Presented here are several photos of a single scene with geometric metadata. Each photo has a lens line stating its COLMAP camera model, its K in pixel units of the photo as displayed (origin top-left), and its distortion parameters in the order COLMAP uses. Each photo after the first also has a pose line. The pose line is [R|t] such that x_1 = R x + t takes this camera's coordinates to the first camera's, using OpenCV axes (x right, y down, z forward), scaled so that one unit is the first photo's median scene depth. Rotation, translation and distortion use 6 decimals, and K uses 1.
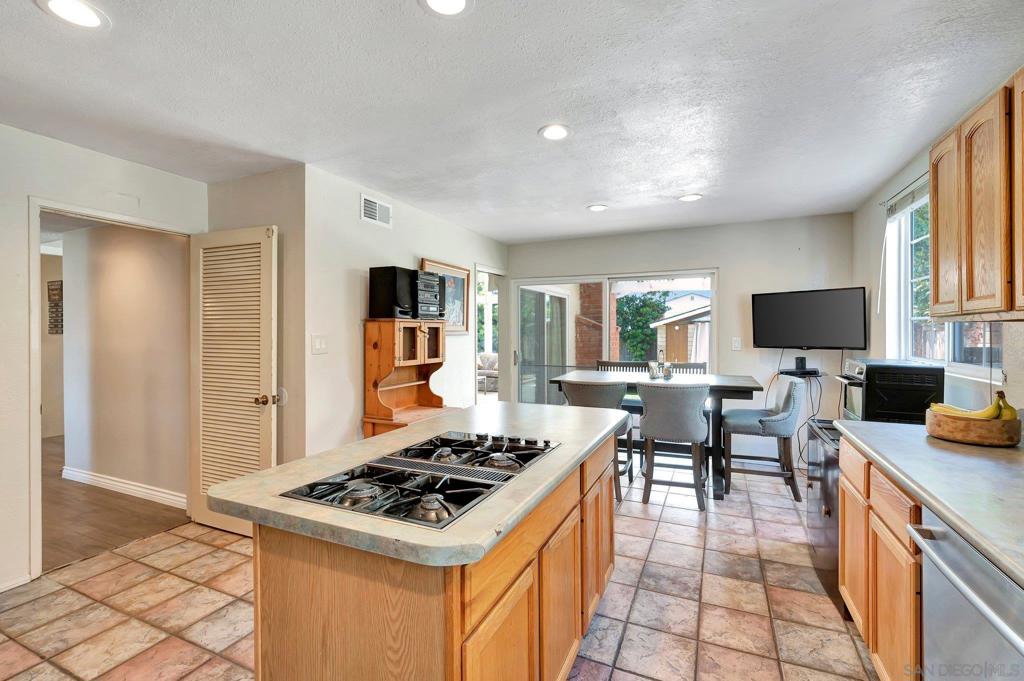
lens RADIAL K [[456.0, 0, 510.7], [0, 456.0, 332.6], [0, 0, 1]] dist [-0.000056, -0.000042]
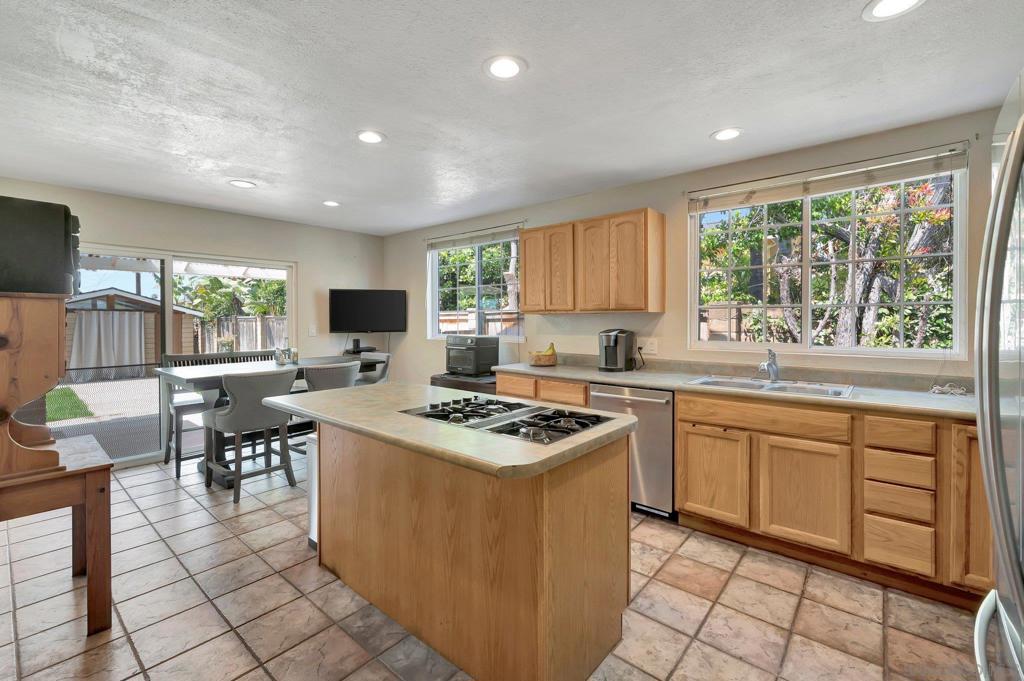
lens RADIAL K [[441.8, 0, 514.7], [0, 441.8, 324.5], [0, 0, 1]] dist [0.013230, 0.000042]
pose [[0.269383, -0.008663, 0.962994, -0.850137], [0.006765, 0.999952, 0.007103, 0.009166], [-0.963009, 0.004602, 0.269428, 0.372624]]
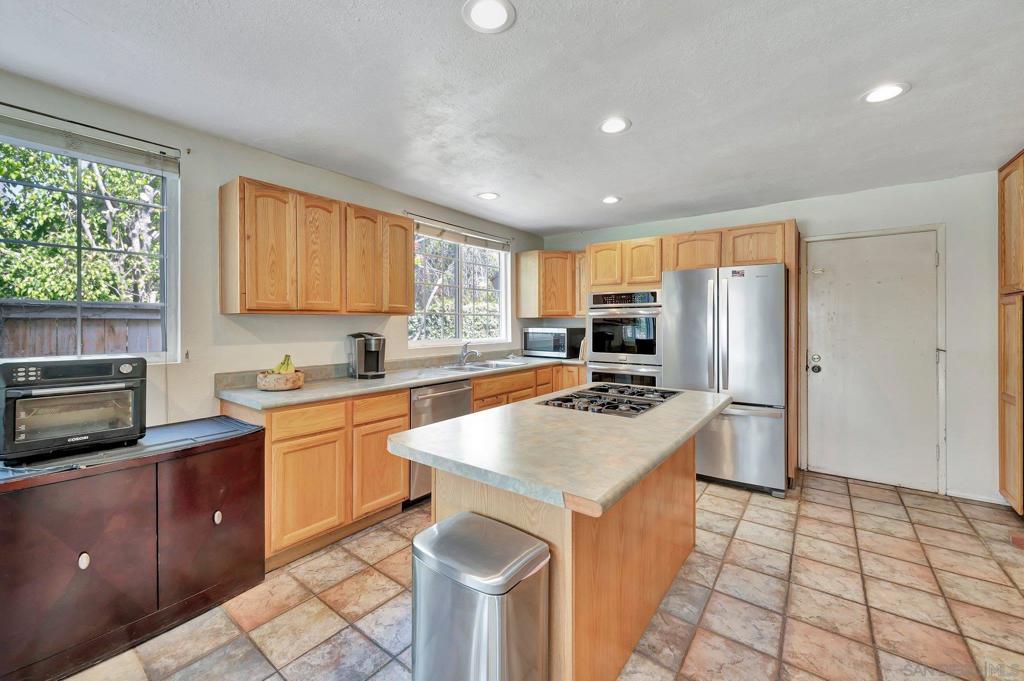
lens RADIAL K [[411.8, 0, 510.4], [0, 411.8, 322.7], [0, 0, 1]] dist [-0.000476, -0.000121]
pose [[-0.975946, 0.004950, 0.217954, -0.058683], [0.005767, 0.999979, 0.003113, 0.004173], [-0.217934, 0.004295, -0.975954, 1.575933]]
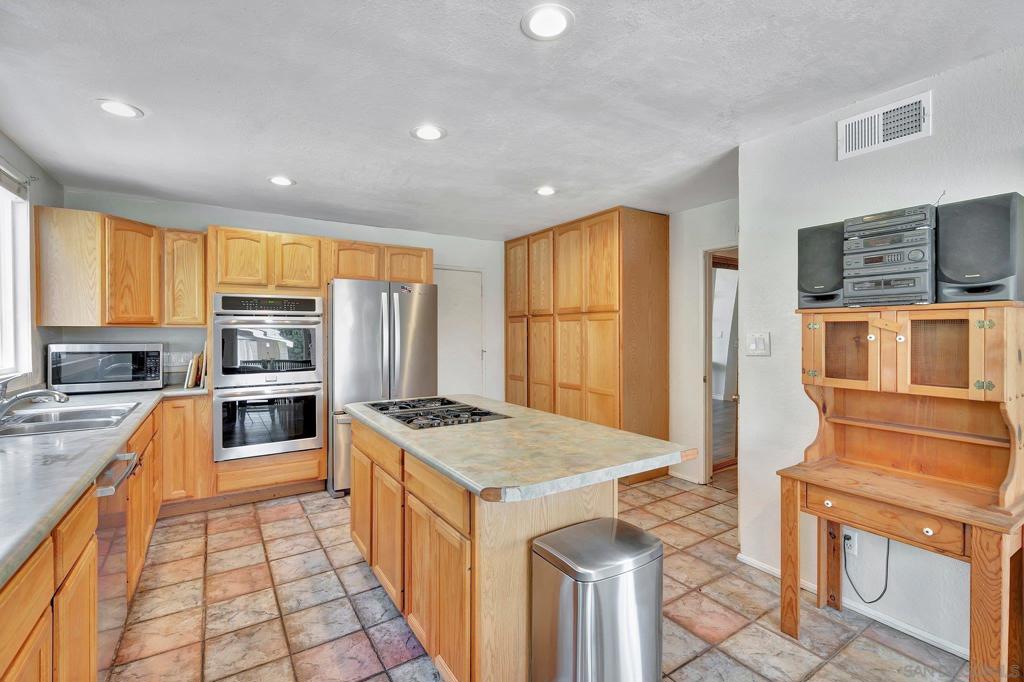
lens RADIAL K [[456.0, 0, 510.7], [0, 456.0, 333.1], [0, 0, 1]] dist [-0.000056, -0.000042]
pose [[-0.536959, 0.003025, -0.843603, 0.675736], [-0.000550, 0.999992, 0.003936, 0.001269], [0.843608, 0.002577, -0.536953, 1.304714]]
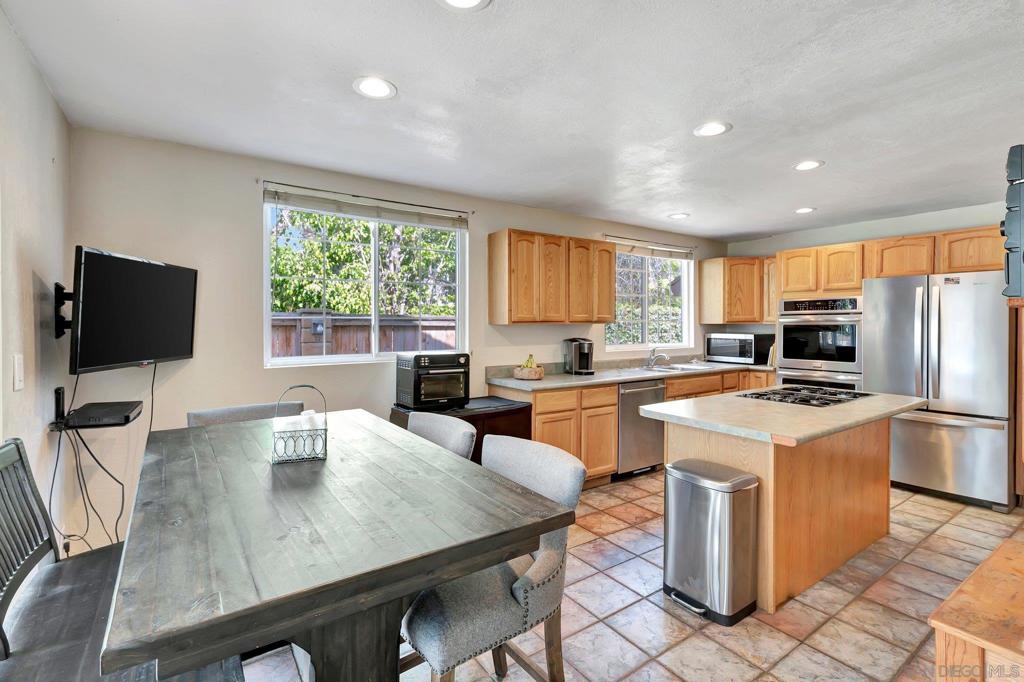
lens RADIAL K [[471.9, 0, 514.4], [0, 471.9, 327.7], [0, 0, 1]] dist [-0.000844, -0.000380]
pose [[-0.861334, 0.000455, 0.508040, -0.052353], [0.006233, 0.999934, 0.009672, -0.021242], [-0.508002, 0.011498, -0.861279, 2.102282]]
